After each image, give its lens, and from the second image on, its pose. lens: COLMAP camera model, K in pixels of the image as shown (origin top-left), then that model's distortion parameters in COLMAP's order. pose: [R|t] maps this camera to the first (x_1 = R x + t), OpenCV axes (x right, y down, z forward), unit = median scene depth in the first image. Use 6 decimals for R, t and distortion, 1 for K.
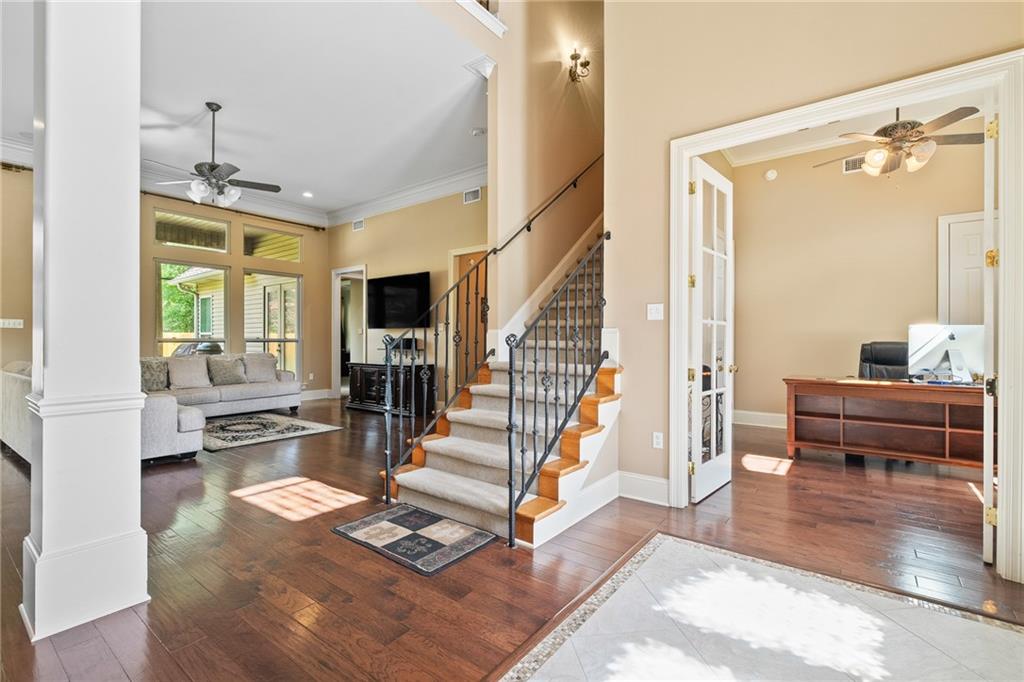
lens RADIAL K [[461.1, 0, 513.7], [0, 461.1, 341.5], [0, 0, 1]] dist [-0.003915, 0.001628]
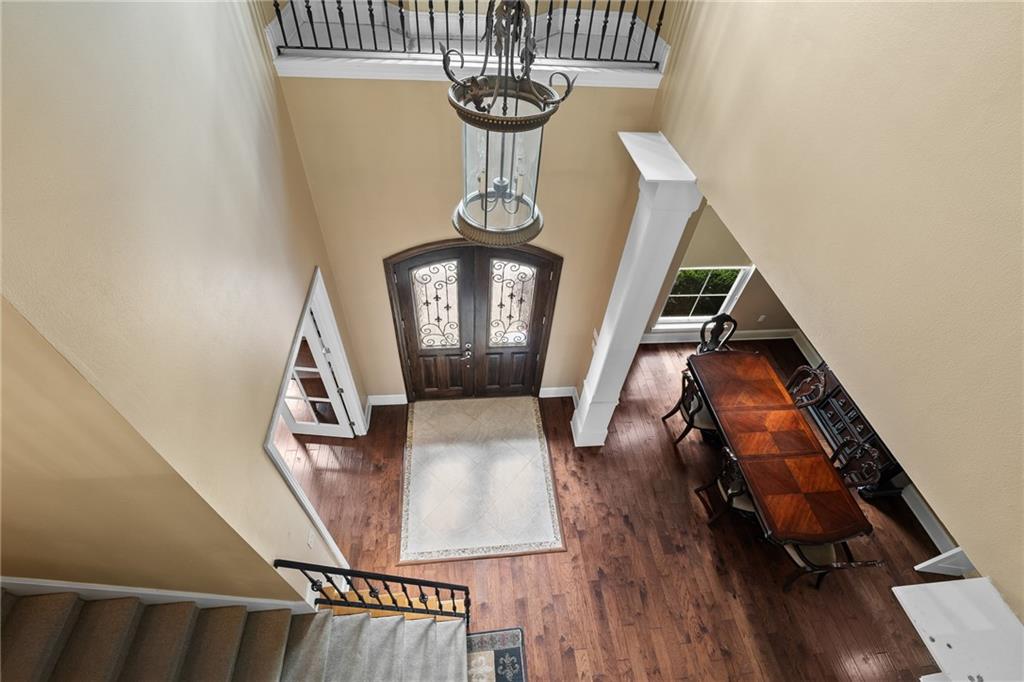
lens RADIAL K [[461.1, 0, 511.8], [0, 461.1, 338.6], [0, 0, 1]] dist [-0.003915, 0.001628]
pose [[-0.679932, -0.564363, 0.468174, -0.224205], [-0.064940, 0.682306, 0.728177, -1.025818], [-0.730394, 0.464708, -0.500572, 0.858259]]
